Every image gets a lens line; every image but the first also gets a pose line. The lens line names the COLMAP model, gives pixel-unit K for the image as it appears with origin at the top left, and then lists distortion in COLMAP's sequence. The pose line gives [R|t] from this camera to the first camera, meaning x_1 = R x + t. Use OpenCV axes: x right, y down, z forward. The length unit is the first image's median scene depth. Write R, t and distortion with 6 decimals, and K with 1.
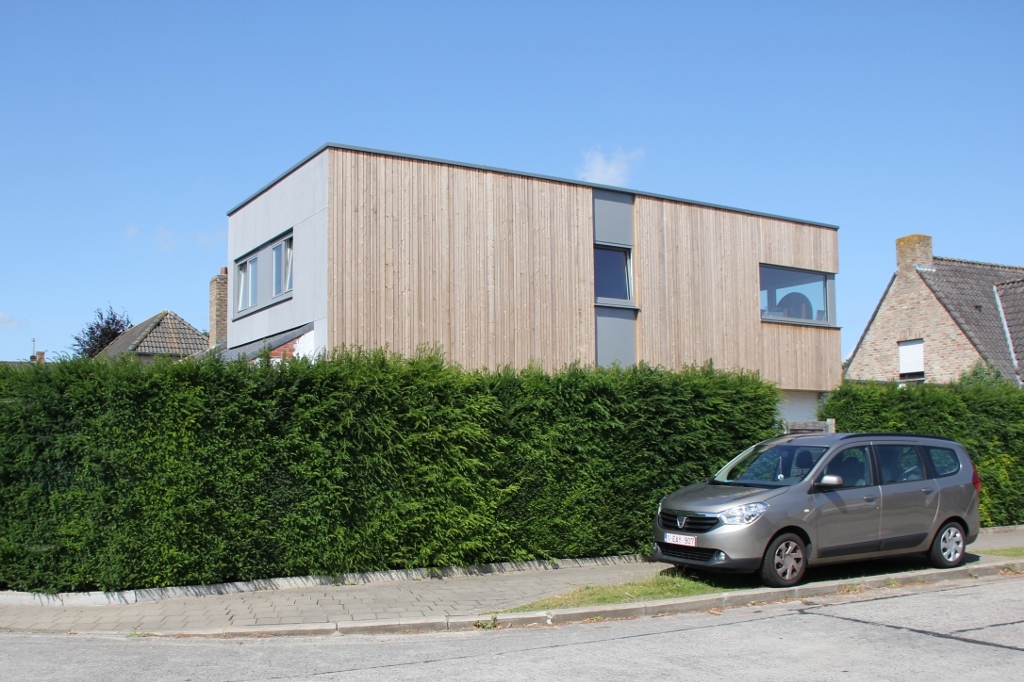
lens RADIAL K [[969.2, 0, 513.3], [0, 969.2, 420.5], [0, 0, 1]] dist [-0.215960, 0.258447]
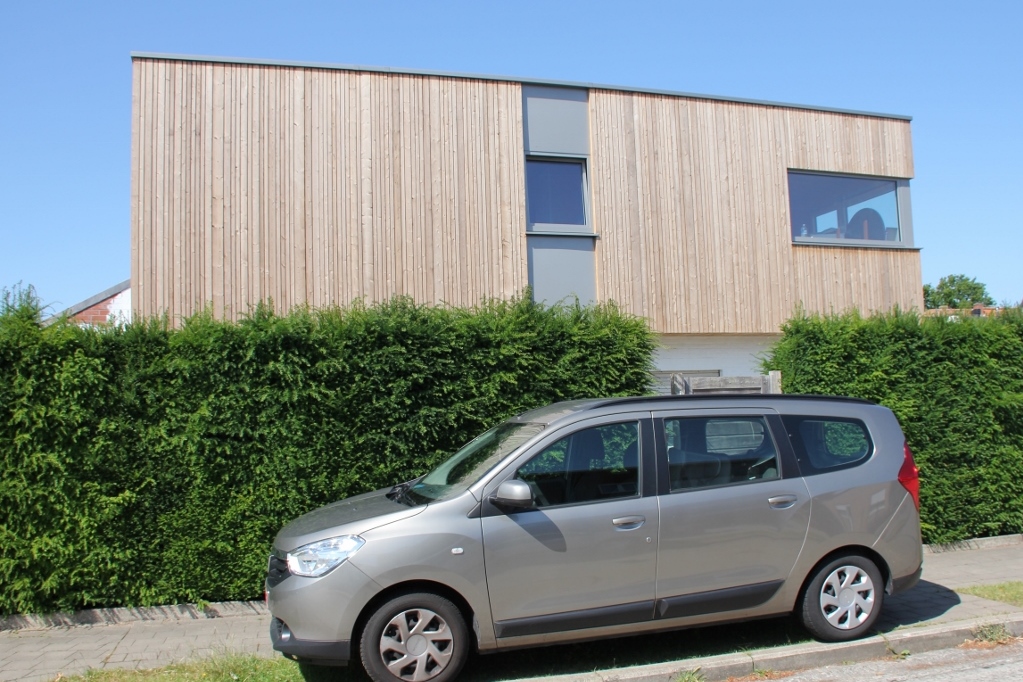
lens RADIAL K [[977.5, 0, 512.3], [0, 977.5, 361.9], [0, 0, 1]] dist [-0.215475, 0.201758]
pose [[0.976034, -0.040833, -0.213751, 0.253694], [0.035261, 0.998933, -0.029815, 0.004402], [0.214741, 0.021563, 0.976433, 0.268554]]
